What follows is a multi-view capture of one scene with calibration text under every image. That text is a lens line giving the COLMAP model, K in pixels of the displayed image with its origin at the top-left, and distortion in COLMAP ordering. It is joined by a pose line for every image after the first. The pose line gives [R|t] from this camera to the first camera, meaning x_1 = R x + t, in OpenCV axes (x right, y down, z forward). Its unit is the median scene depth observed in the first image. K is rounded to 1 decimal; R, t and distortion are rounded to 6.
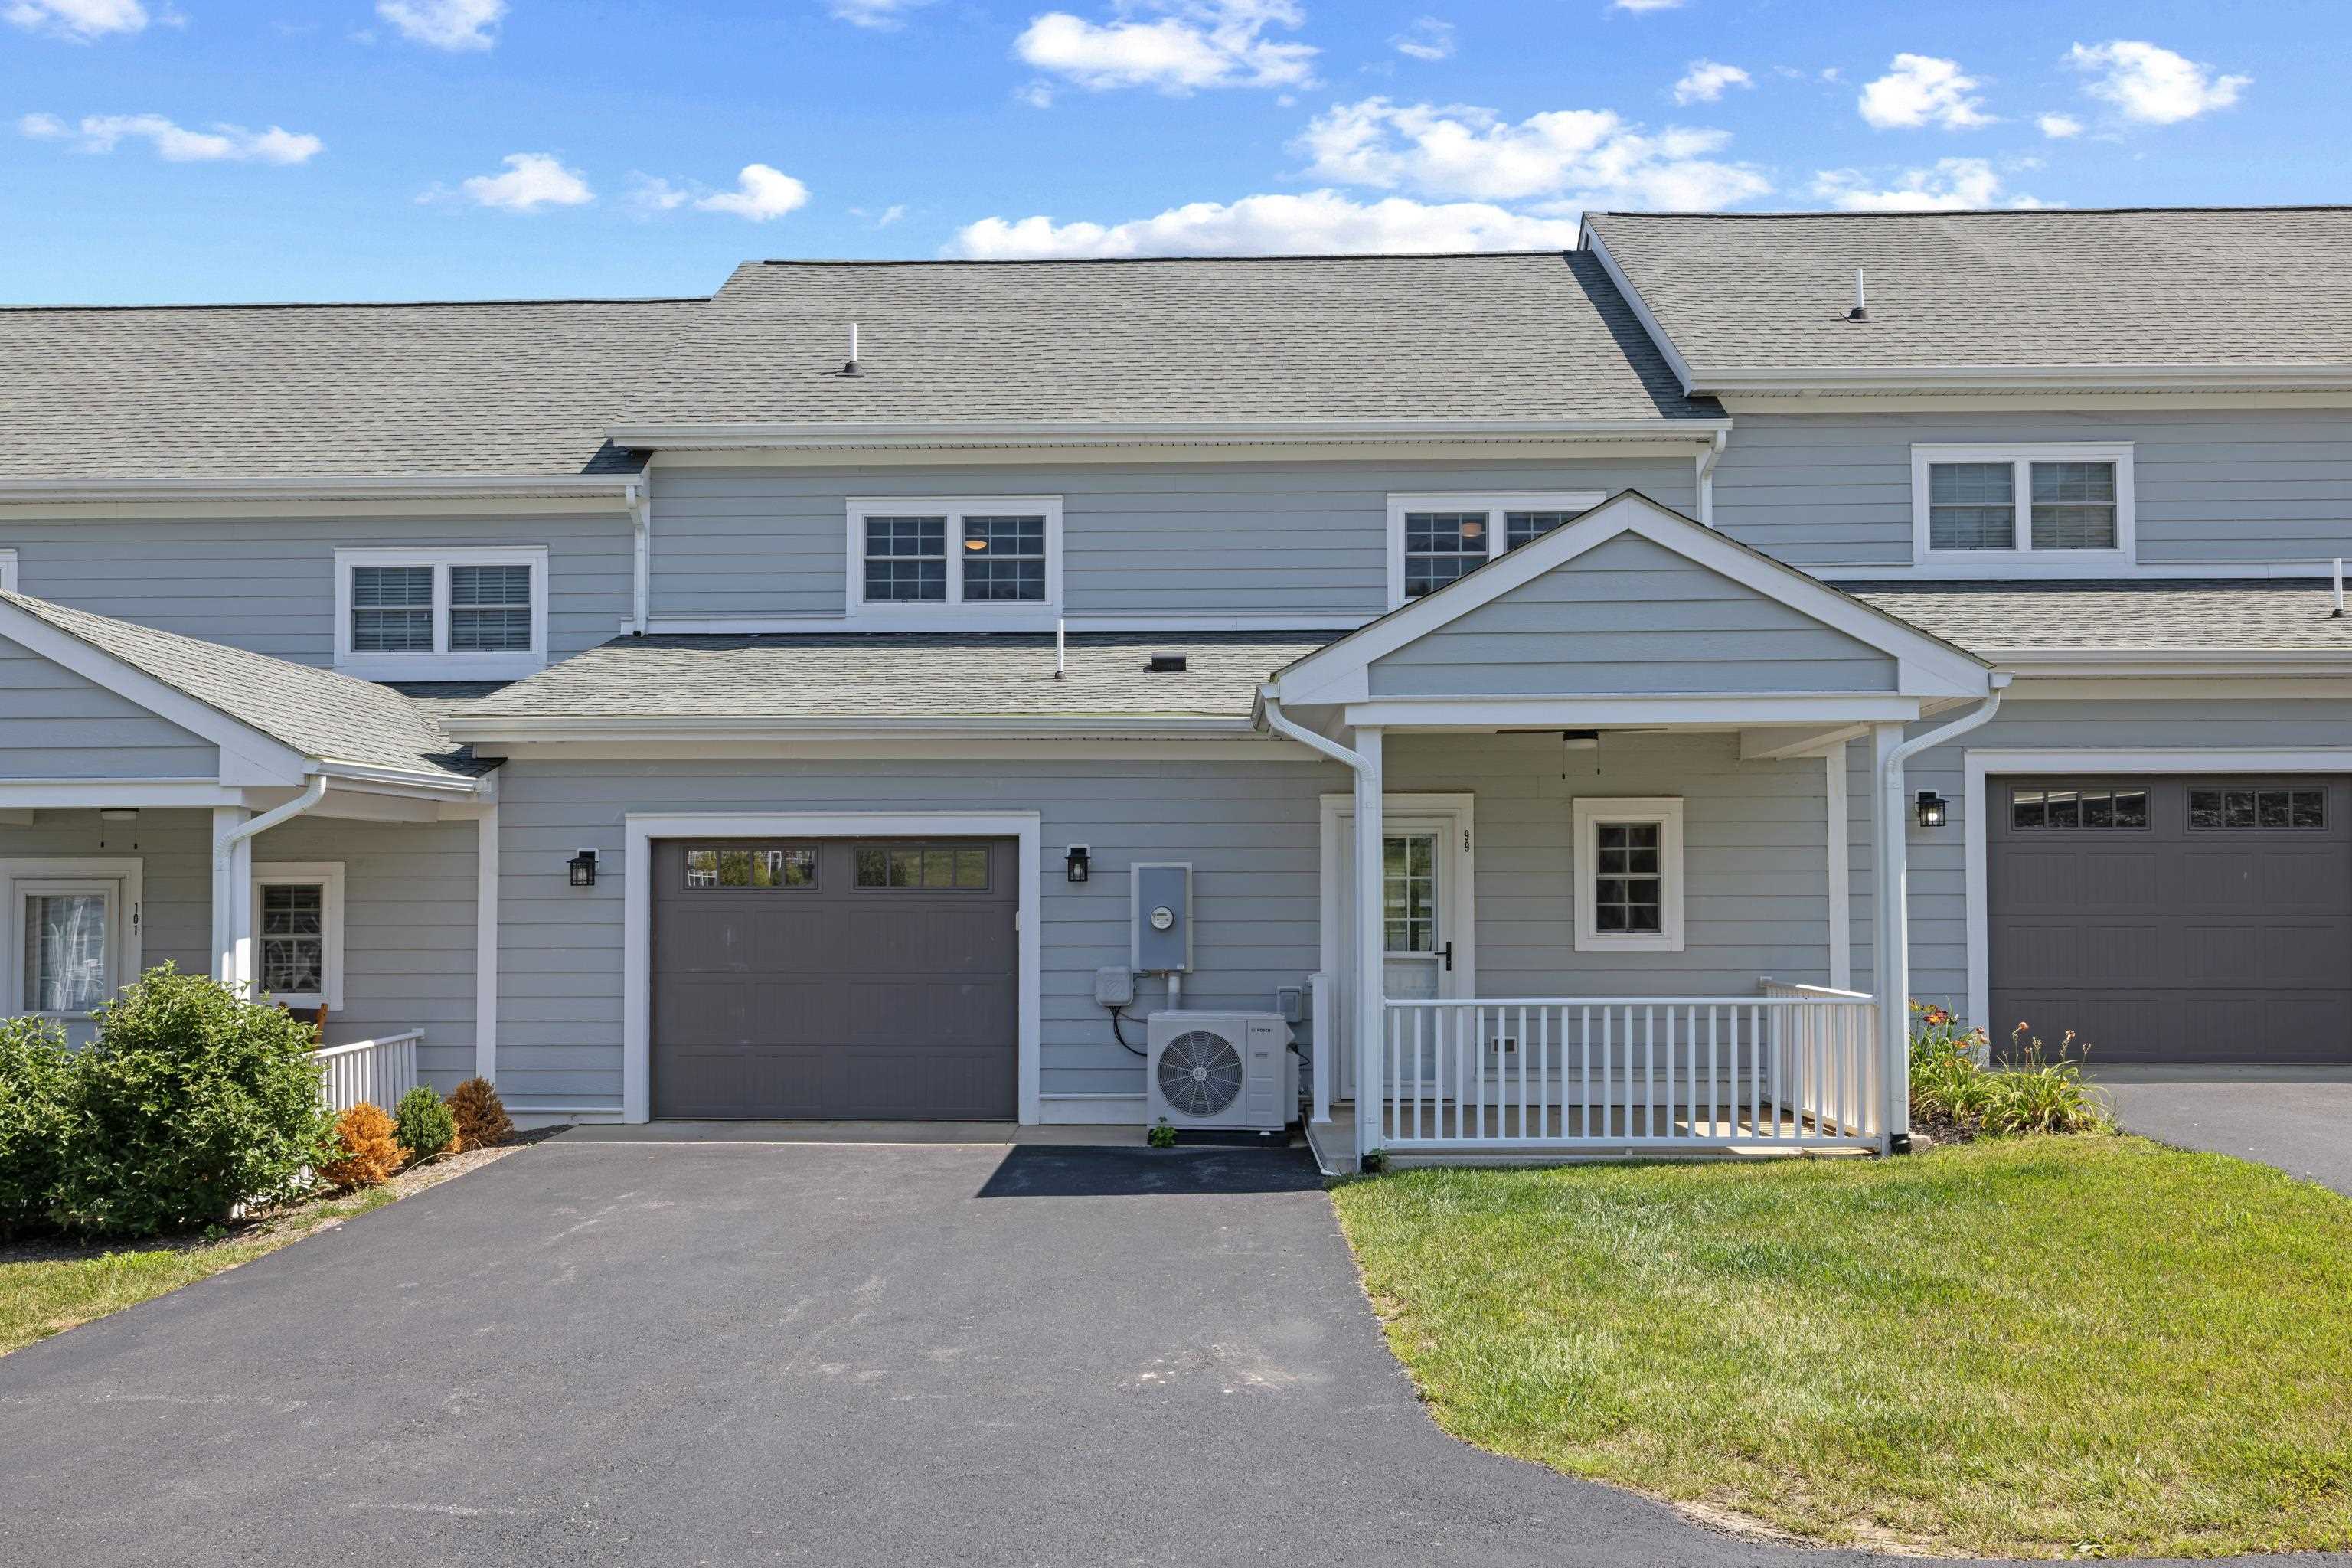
lens RADIAL K [[1945.0, 0, 1251.7], [0, 1945.0, 881.2], [0, 0, 1]] dist [0.003369, -0.011819]
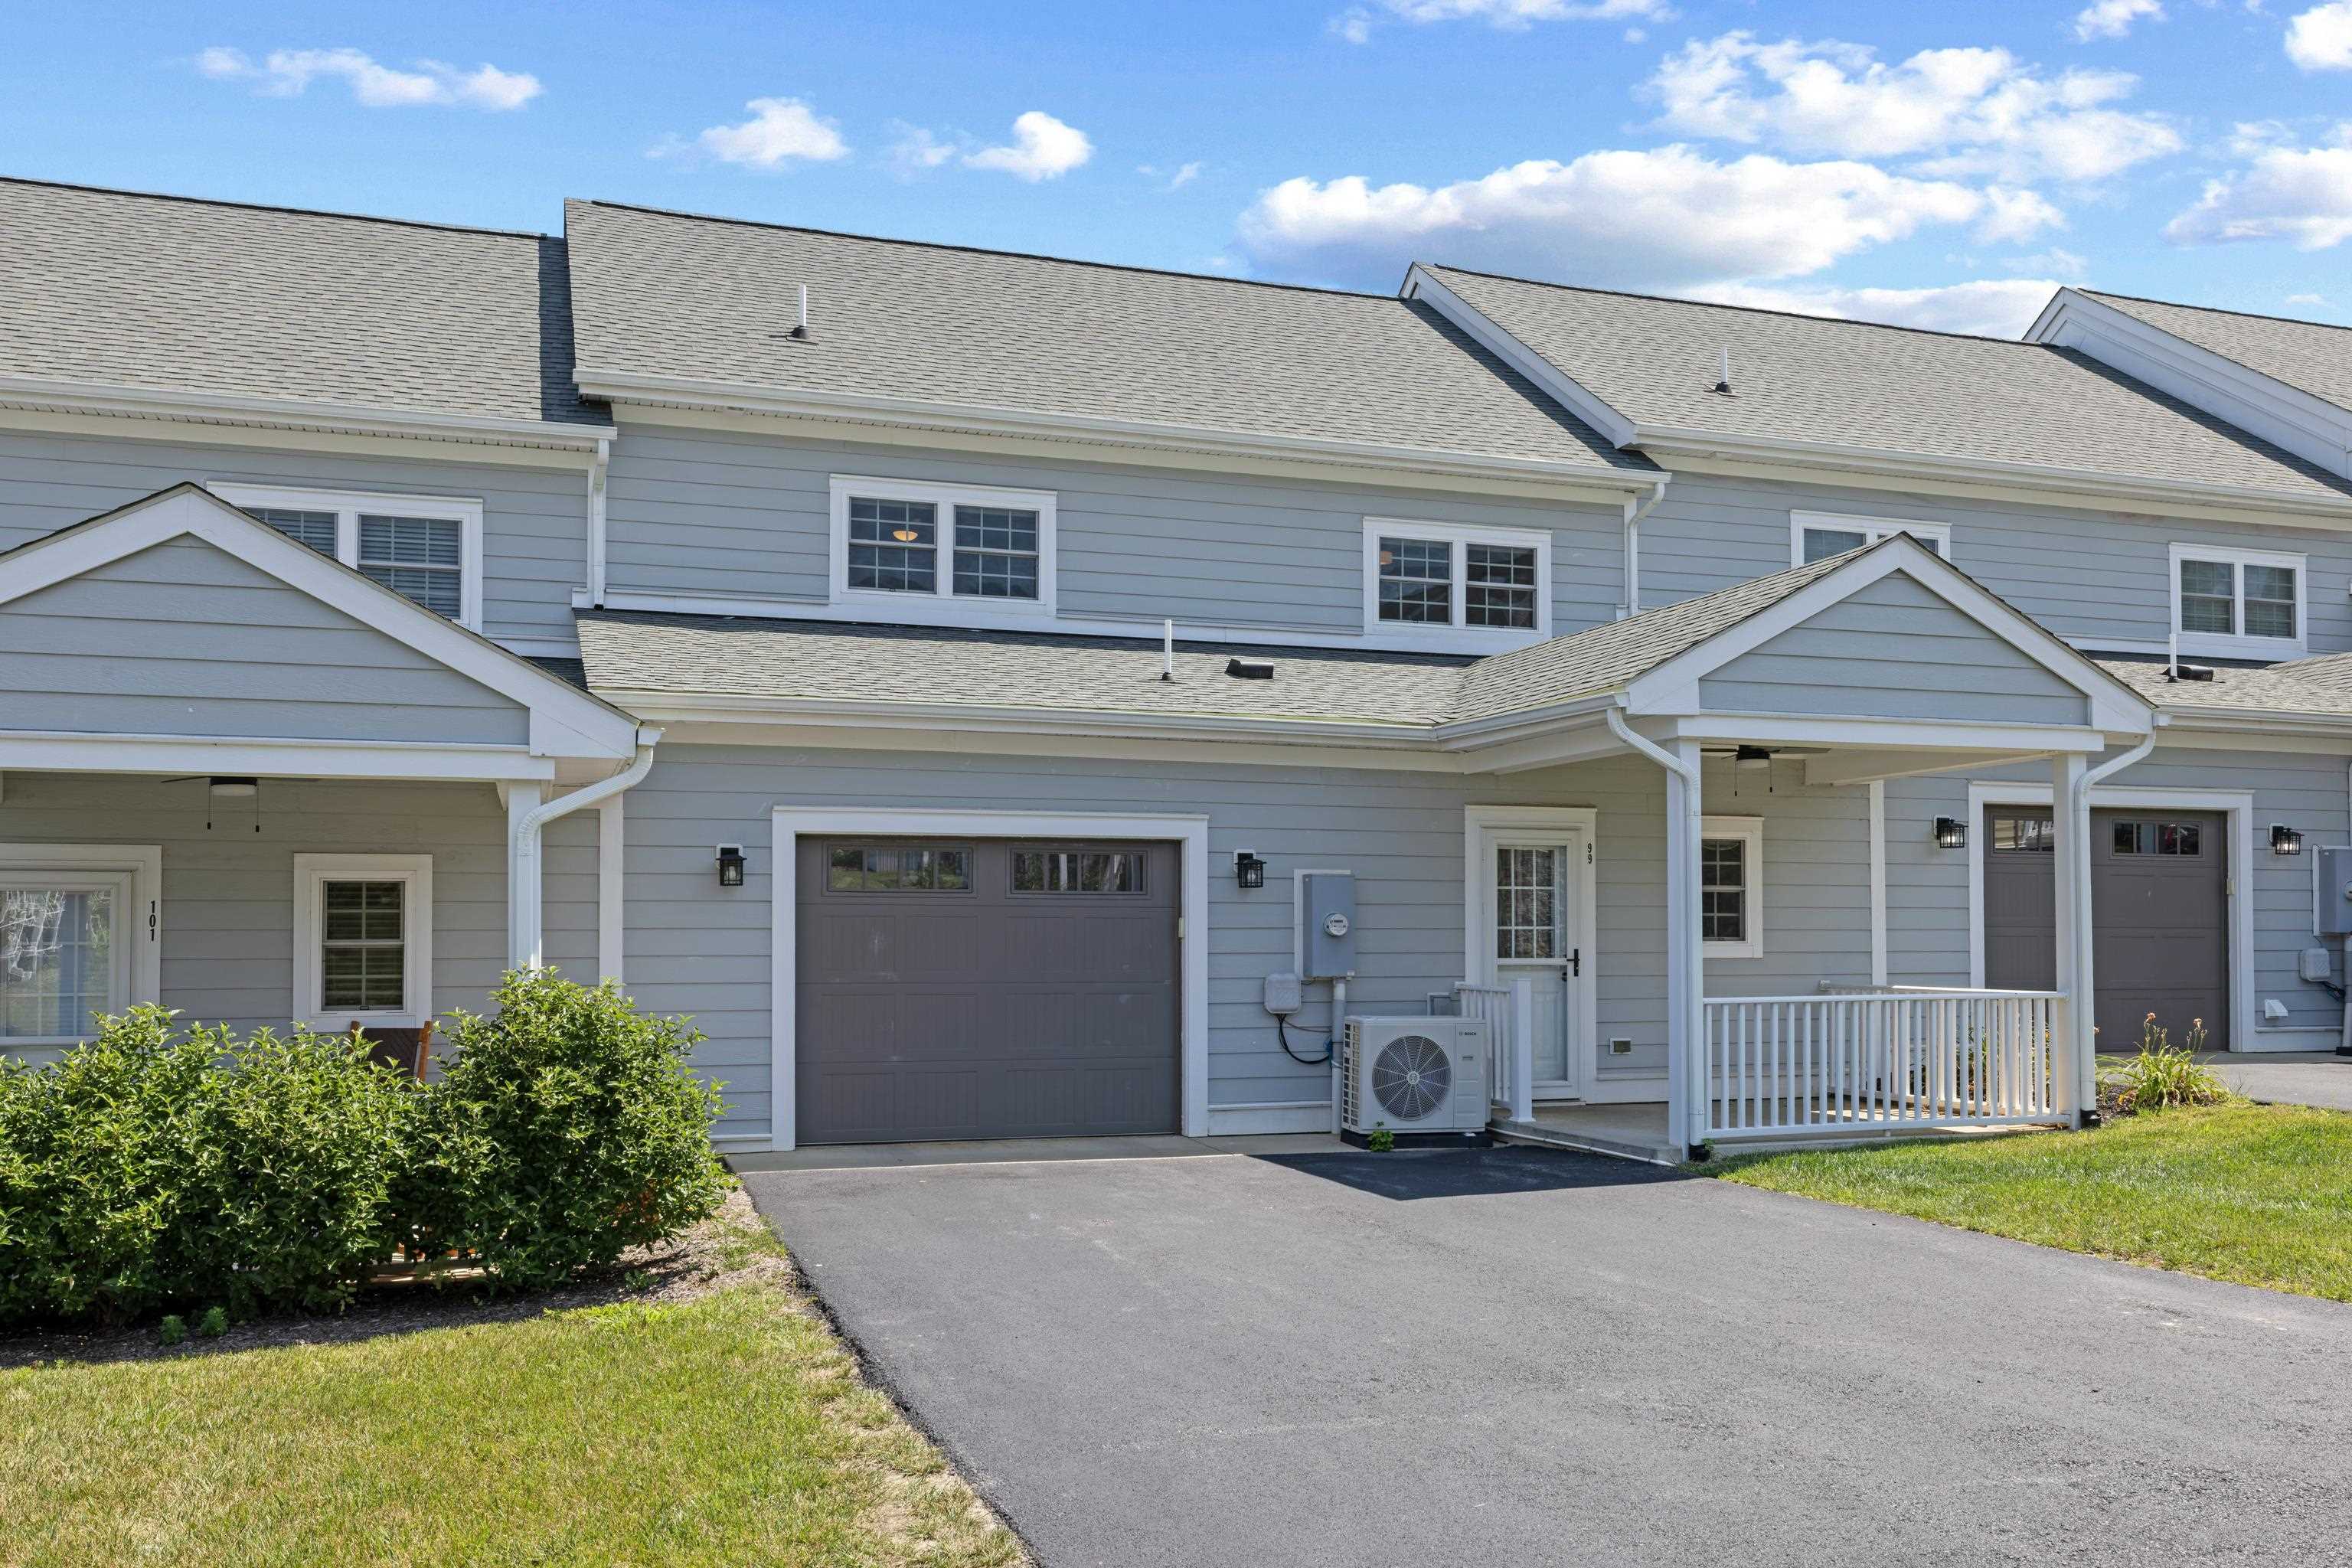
lens RADIAL K [[1945.0, 0, 1185.7], [0, 1945.0, 888.0], [0, 0, 1]] dist [0.003369, -0.011819]
pose [[0.933598, 0.011862, 0.358126, -0.616963], [-0.006342, 0.999842, -0.016584, 0.022276], [-0.358266, 0.013212, 0.933526, 0.126342]]
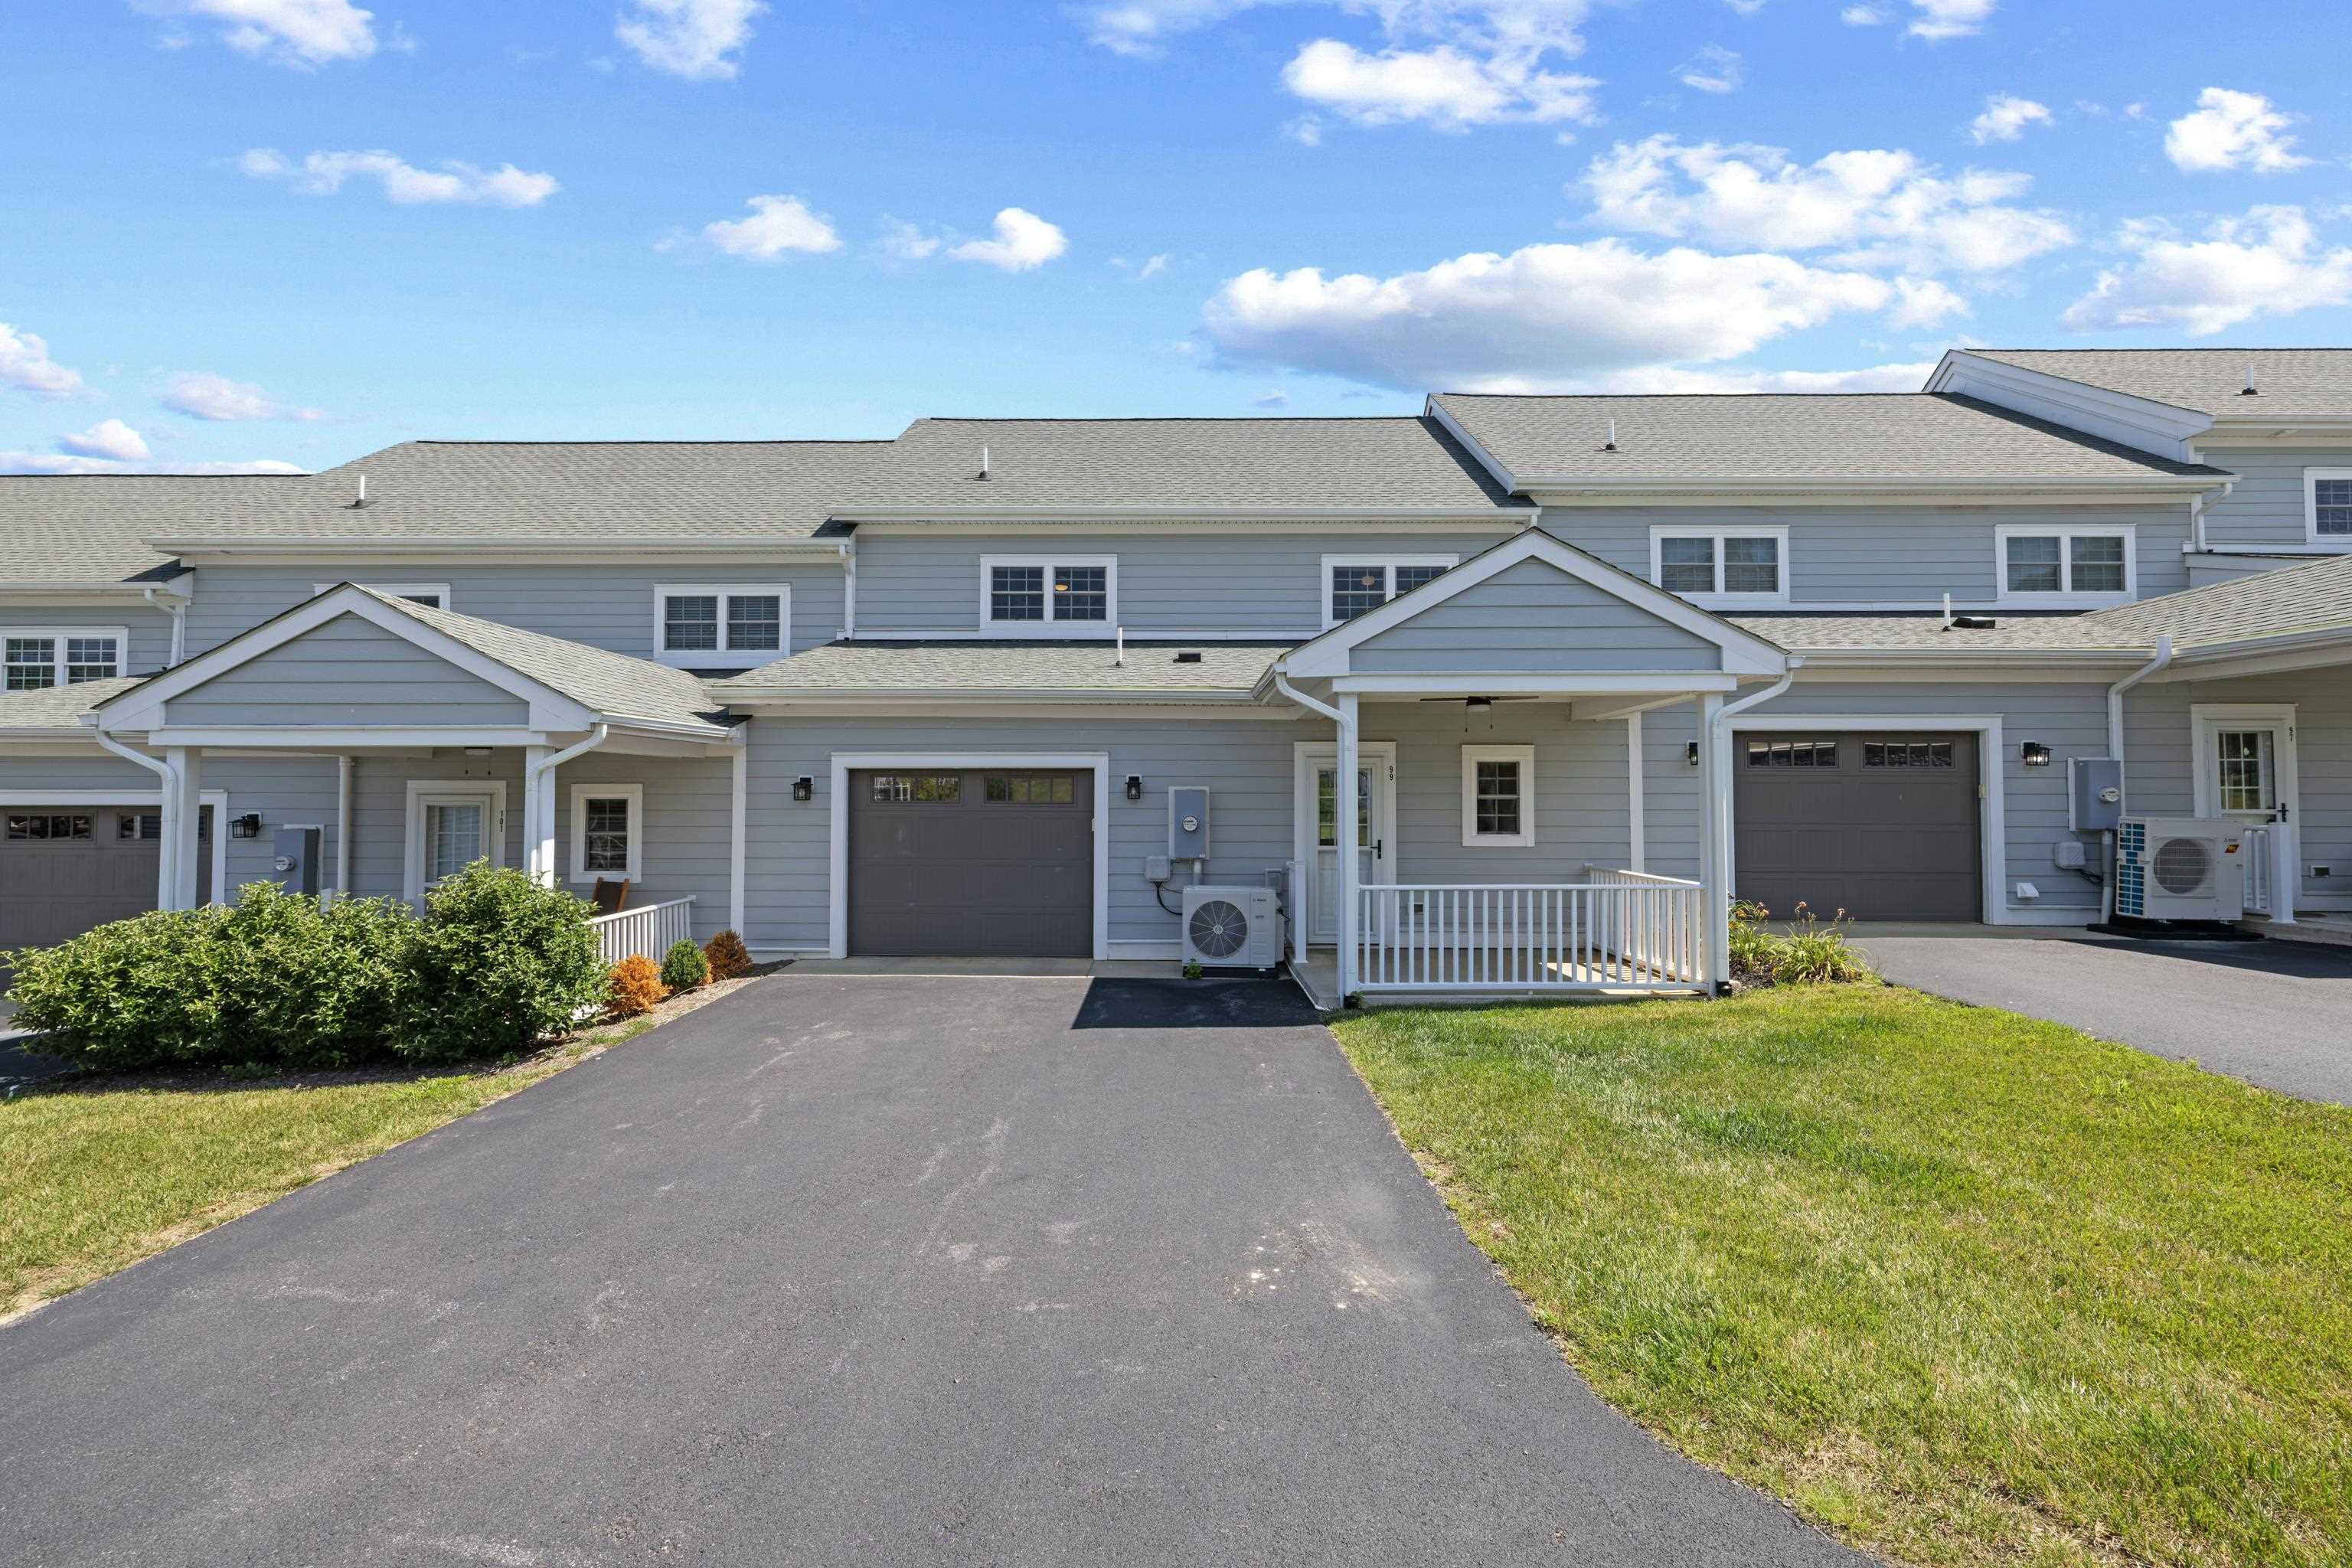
lens RADIAL K [[1002.8, 0, 1210.2], [0, 1002.8, 794.3], [0, 0, 1]] dist [0.003383, 0.001464]
pose [[0.999817, 0.003804, 0.018762, -0.058554], [-0.003851, 0.999989, 0.002488, -0.007610], [-0.018752, -0.002560, 0.999821, 0.292199]]
